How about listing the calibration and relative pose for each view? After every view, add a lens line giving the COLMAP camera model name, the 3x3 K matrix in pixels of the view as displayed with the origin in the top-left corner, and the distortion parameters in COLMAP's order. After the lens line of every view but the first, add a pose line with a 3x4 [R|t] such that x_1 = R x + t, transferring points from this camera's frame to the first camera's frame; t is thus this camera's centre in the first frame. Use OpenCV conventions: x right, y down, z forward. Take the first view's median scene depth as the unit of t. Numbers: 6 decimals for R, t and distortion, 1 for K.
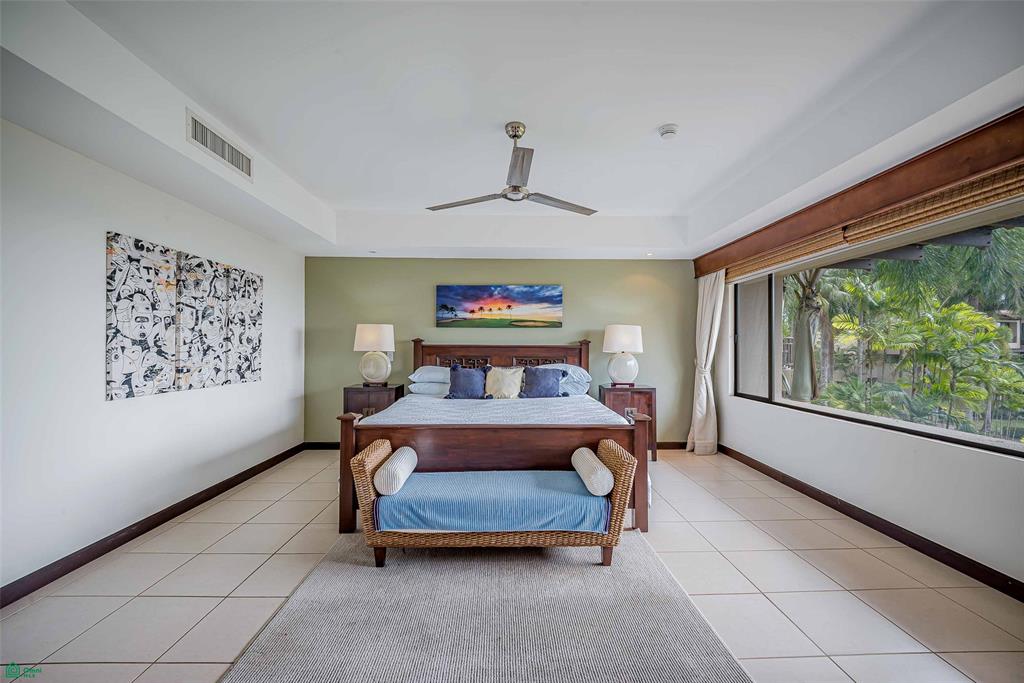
lens RADIAL K [[423.7, 0, 516.7], [0, 423.7, 345.2], [0, 0, 1]] dist [0.019923, -0.019511]
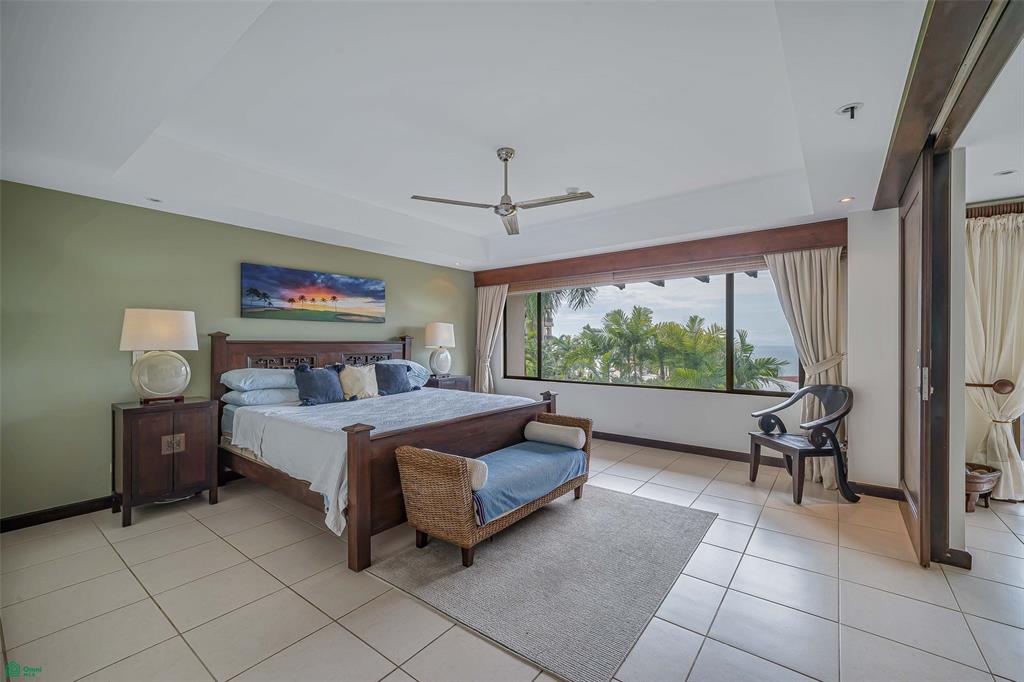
lens RADIAL K [[424.9, 0, 512.0], [0, 424.9, 341.0], [0, 0, 1]] dist [0.039538, -0.000053]
pose [[0.629494, -0.000577, 0.777005, -0.552878], [-0.000166, 1.000000, 0.000878, -0.001076], [-0.777005, -0.000682, 0.629494, 0.157725]]
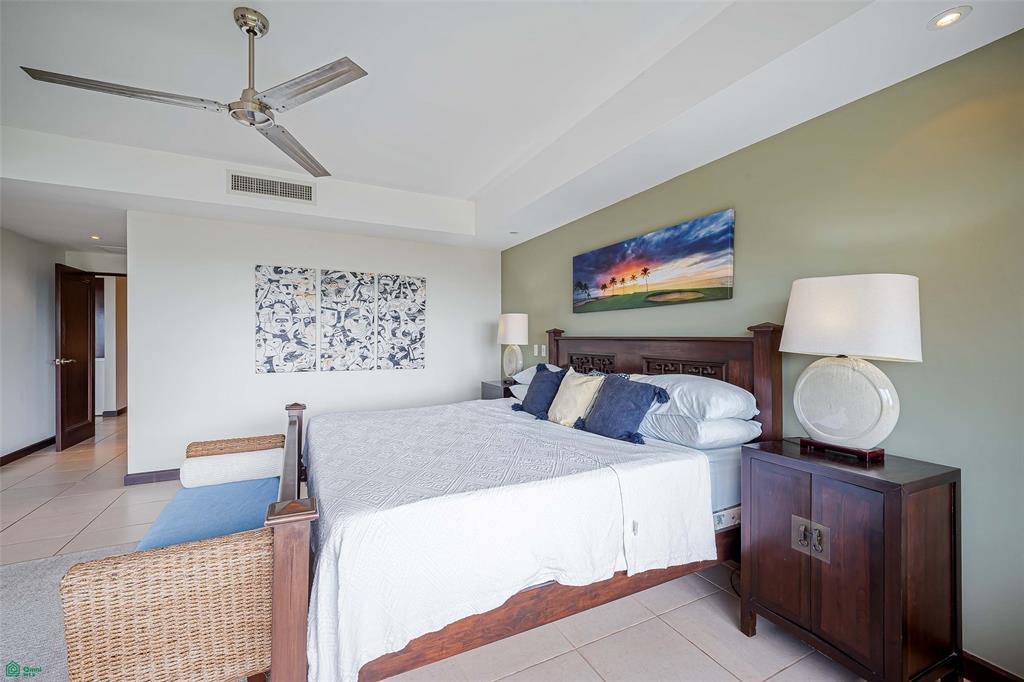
lens RADIAL K [[419.9, 0, 506.9], [0, 419.9, 338.1], [0, 0, 1]] dist [0.021327, 0.000087]
pose [[0.432366, -0.002895, -0.901693, 0.482915], [0.000735, 0.999996, -0.002858, 0.003718], [0.901698, 0.000573, 0.432367, 0.658923]]
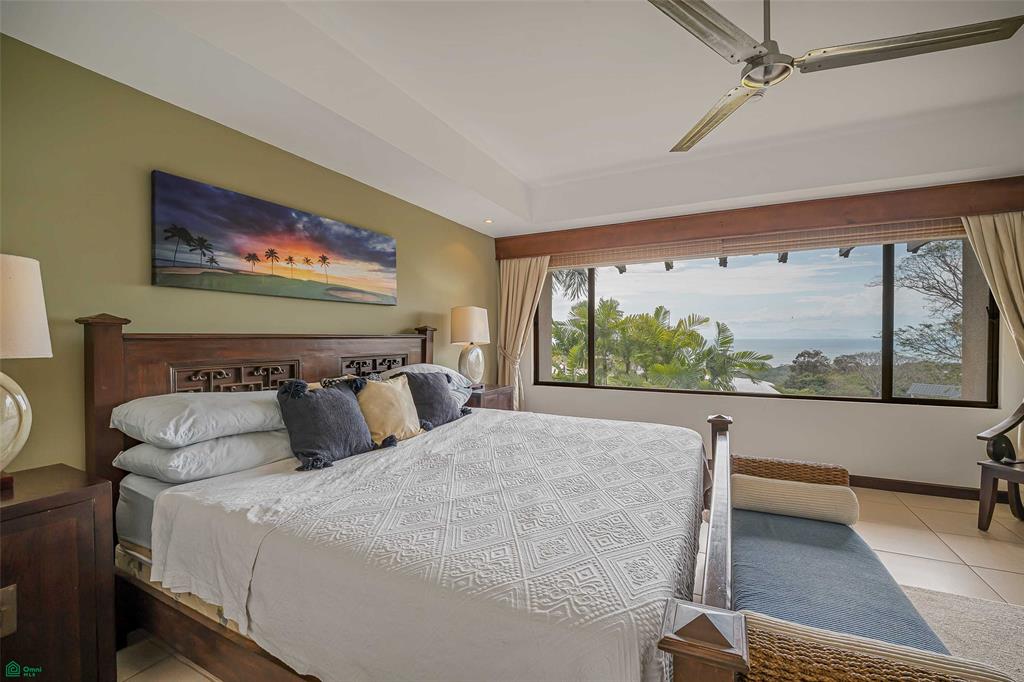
lens RADIAL K [[430.7, 0, 514.0], [0, 430.7, 341.8], [0, 0, 1]] dist [0.015537, -0.013159]
pose [[0.463221, -0.015342, 0.886110, -0.427497], [0.001288, 0.999861, 0.016638, 0.000397], [-0.886242, -0.006566, 0.463176, 0.634272]]
